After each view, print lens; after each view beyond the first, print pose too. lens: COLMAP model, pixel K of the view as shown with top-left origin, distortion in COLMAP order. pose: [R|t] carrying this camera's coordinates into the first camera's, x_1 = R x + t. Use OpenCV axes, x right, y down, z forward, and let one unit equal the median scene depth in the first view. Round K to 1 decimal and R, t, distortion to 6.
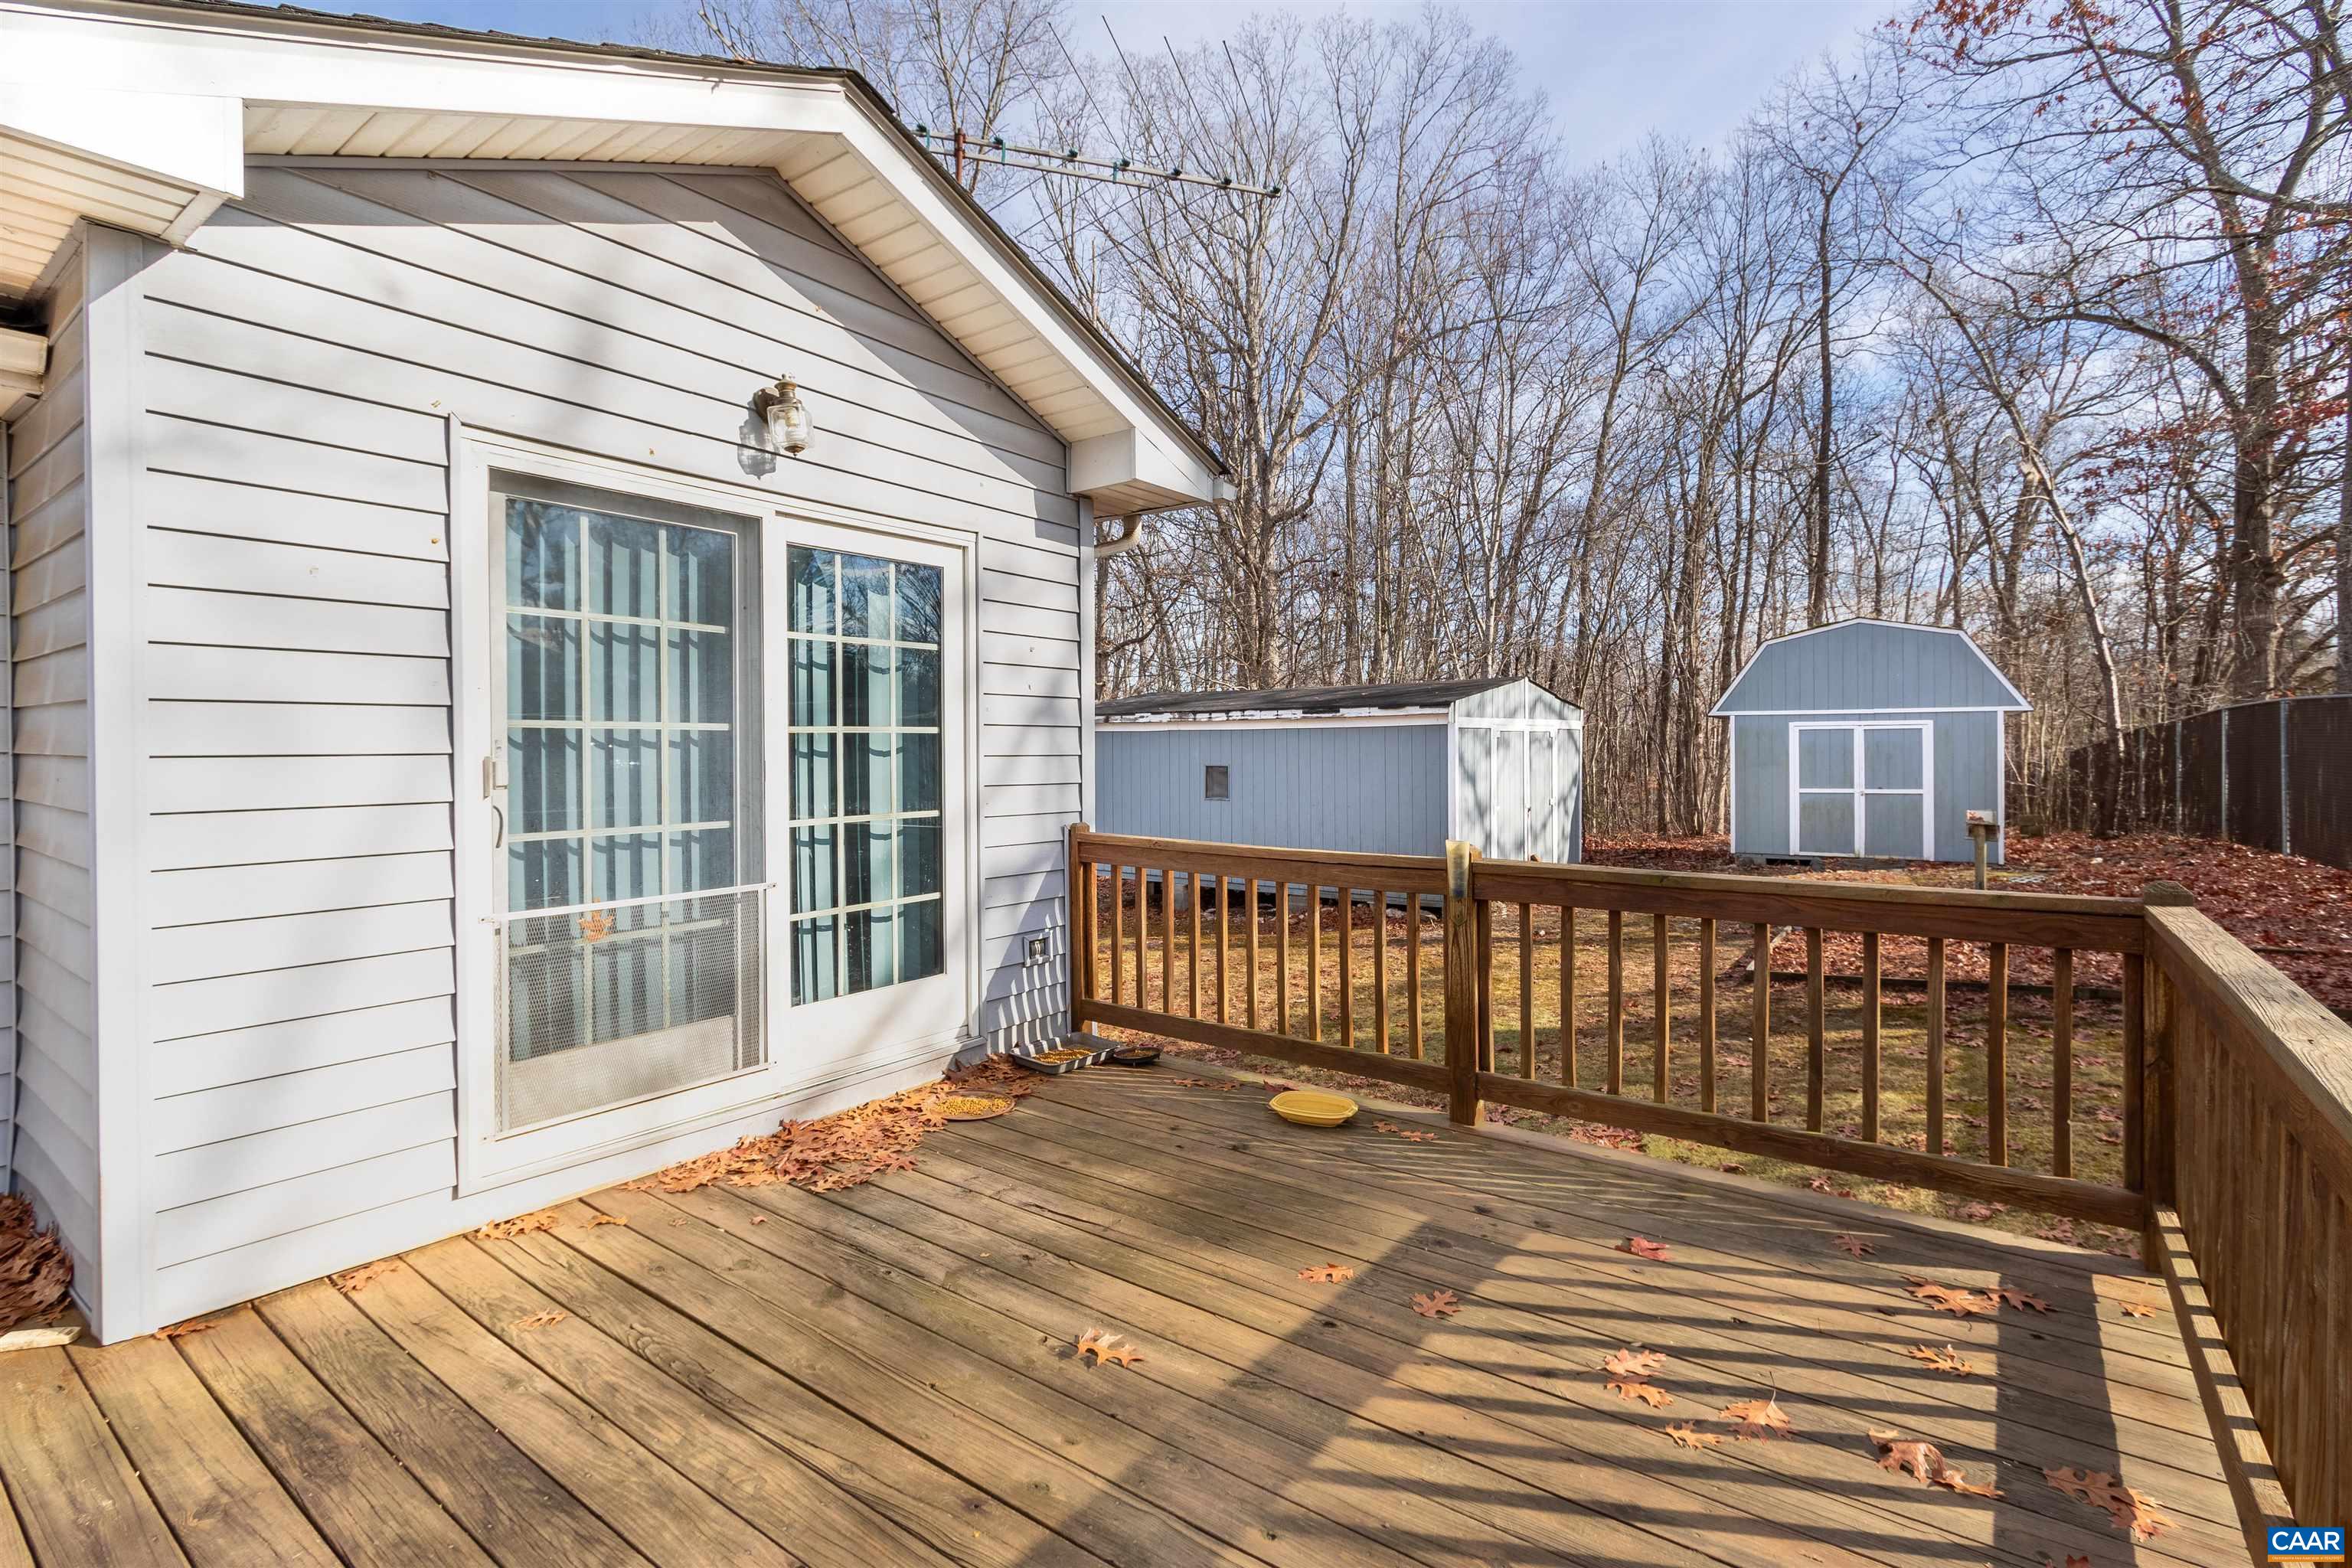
lens RADIAL K [[1154.4, 0, 1090.0], [0, 1154.4, 755.9], [0, 0, 1]] dist [0.002302, -0.000780]
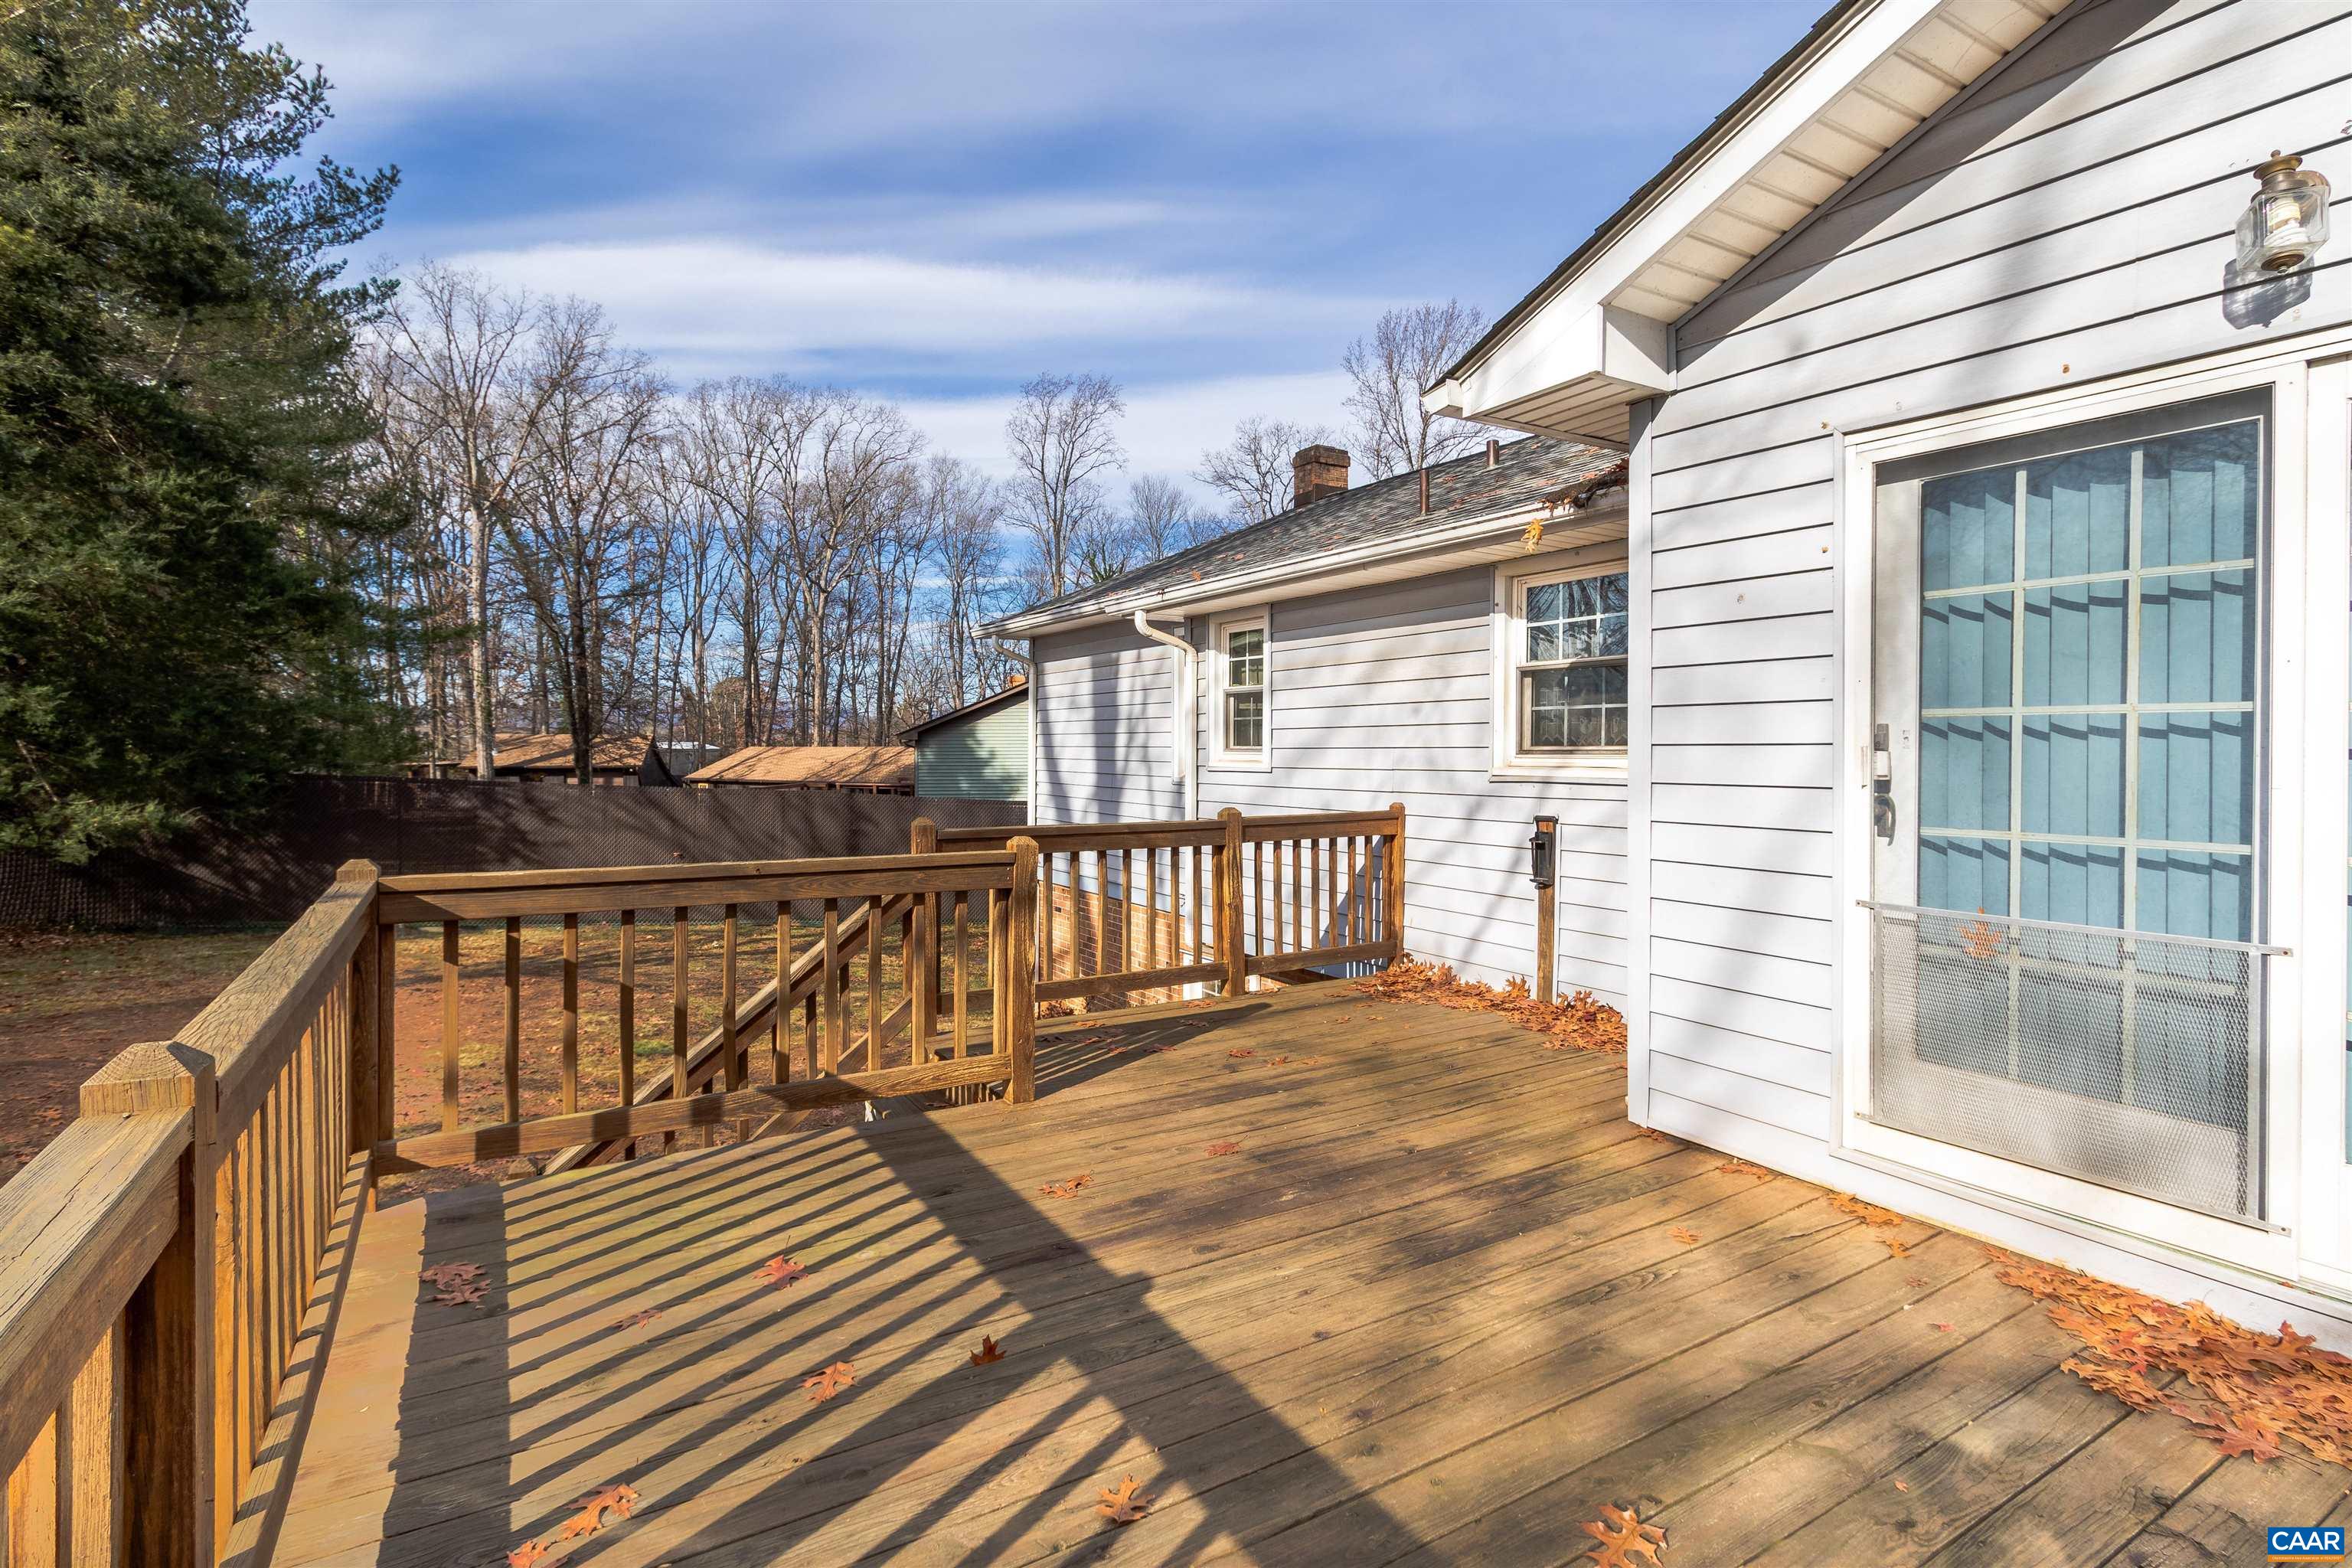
lens RADIAL K [[1086.6, 0, 1189.9], [0, 1086.6, 746.2], [0, 0, 1]] dist [-0.000735, 0.000694]
pose [[-0.329576, 0.004757, -0.944117, 0.382895], [-0.005115, 0.999964, 0.006823, -0.001982], [0.944115, 0.007078, -0.329539, 0.483758]]
